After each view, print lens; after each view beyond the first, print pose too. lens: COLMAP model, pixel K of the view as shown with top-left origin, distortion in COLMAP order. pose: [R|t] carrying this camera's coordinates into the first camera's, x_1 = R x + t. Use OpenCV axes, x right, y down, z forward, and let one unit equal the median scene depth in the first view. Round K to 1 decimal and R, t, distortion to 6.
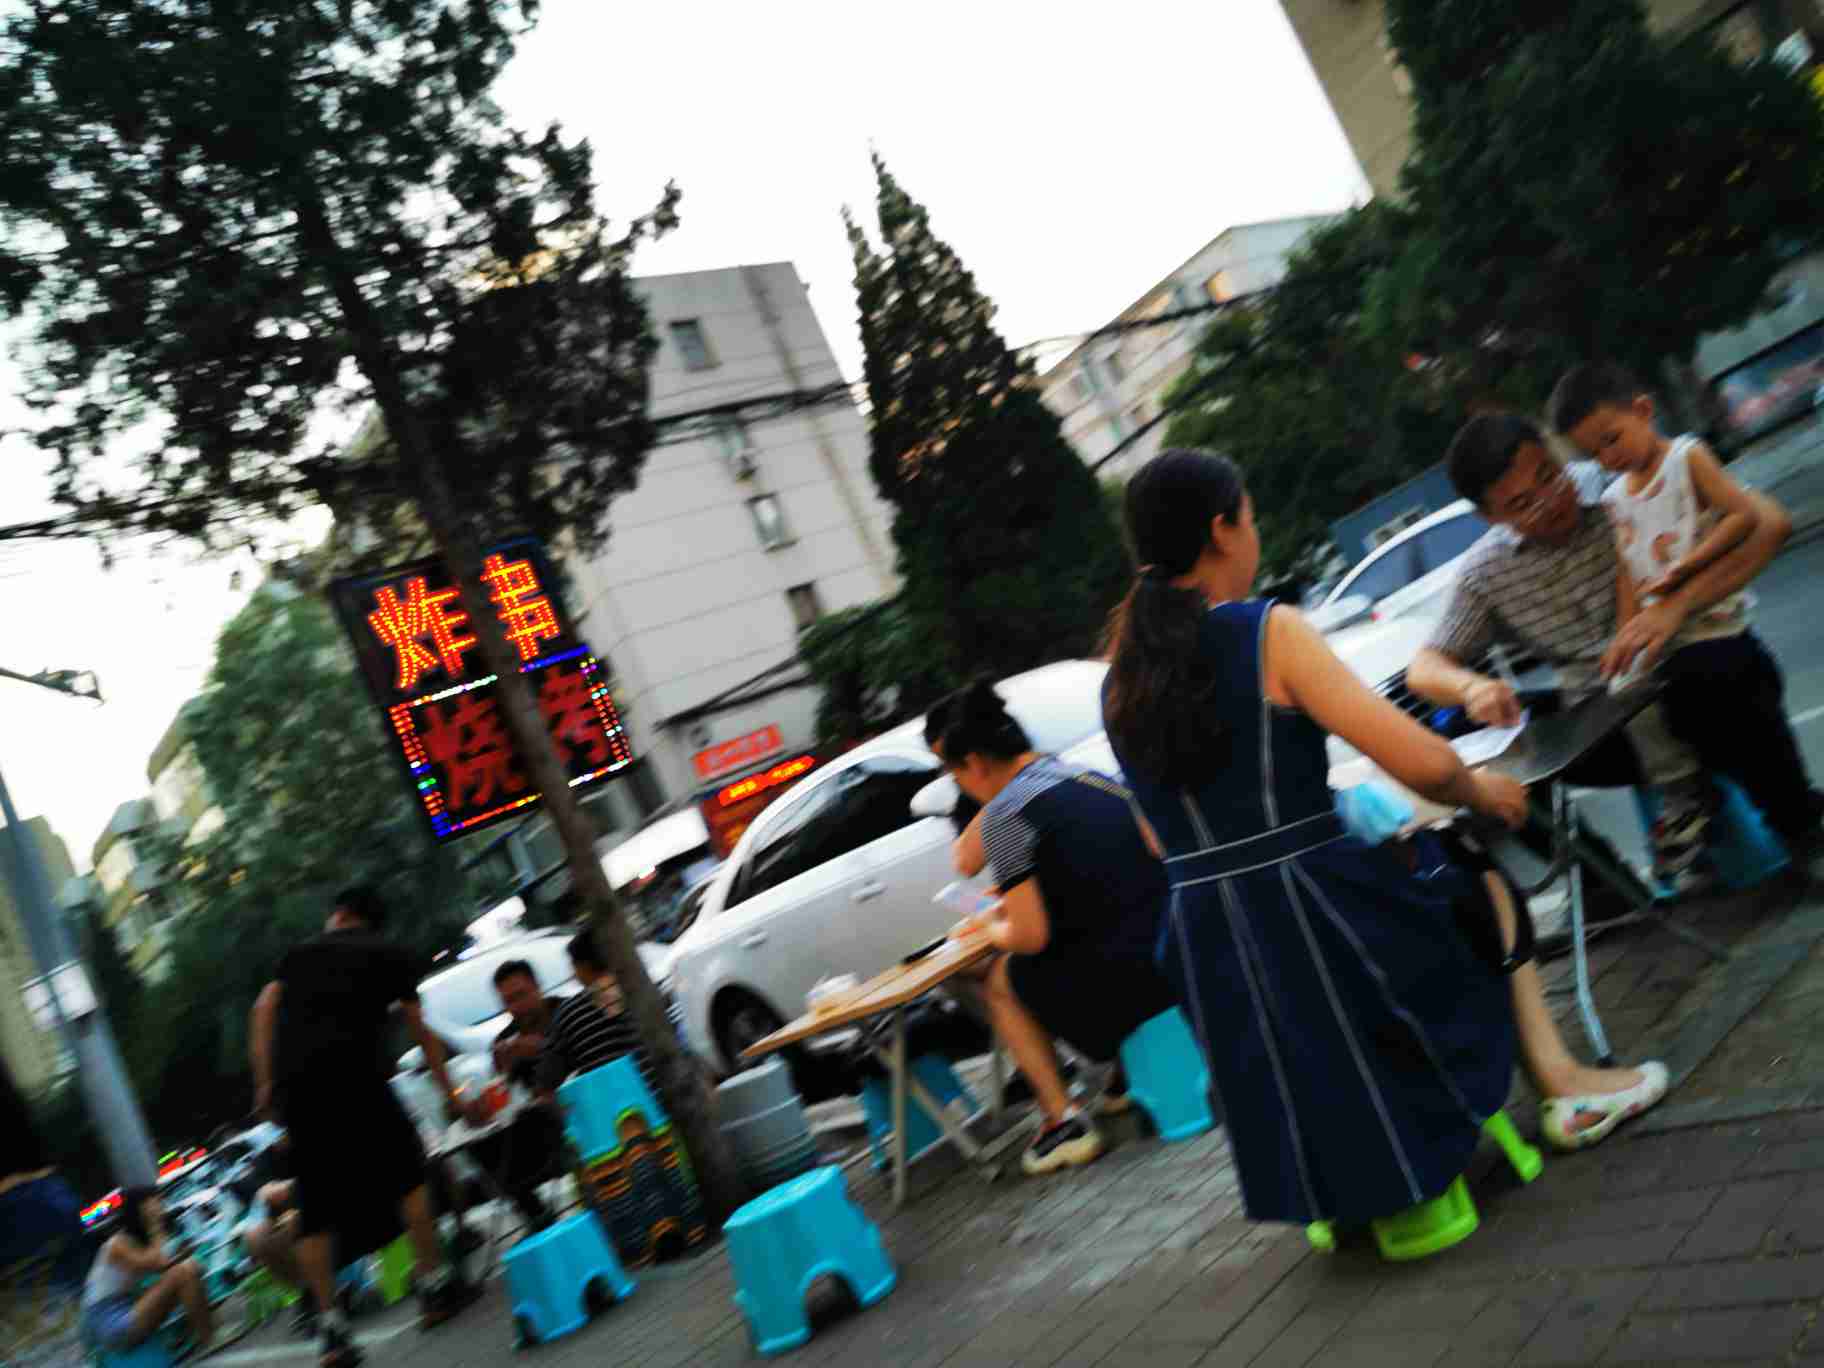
lens RADIAL K [[1474.5, 0, 912.0], [0, 1474.5, 684.0], [0, 0, 1]] dist [0.010495, 0.008283]
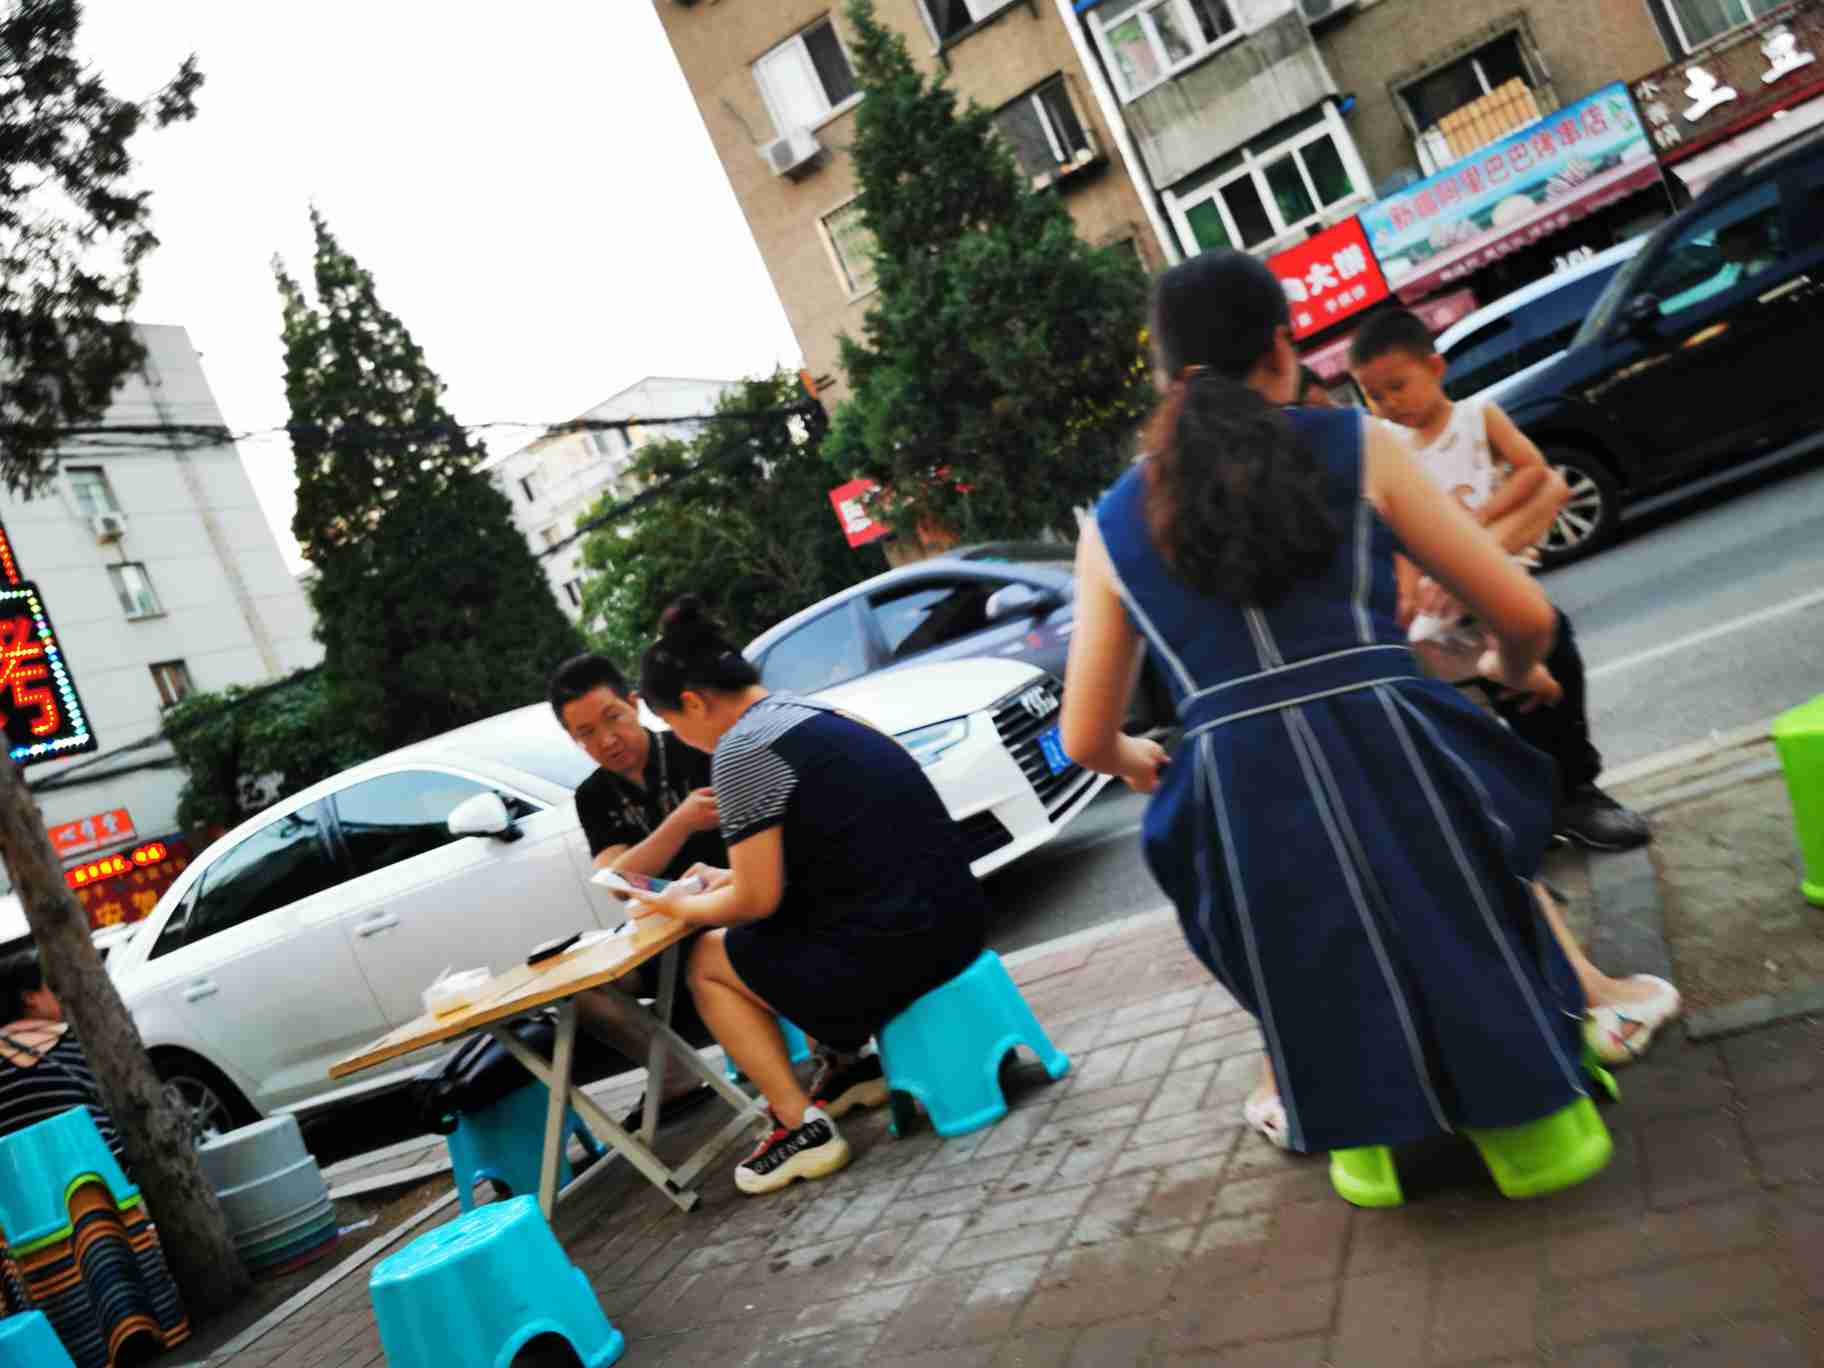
lens RADIAL K [[1416.5, 0, 912.0], [0, 1416.5, 684.0], [0, 0, 1]] dist [0.029182, -0.002663]
pose [[0.914365, 0.093128, 0.394036, -0.119576], [-0.061413, 0.993828, -0.092377, 0.090640], [-0.400207, 0.060268, 0.914441, 0.184314]]
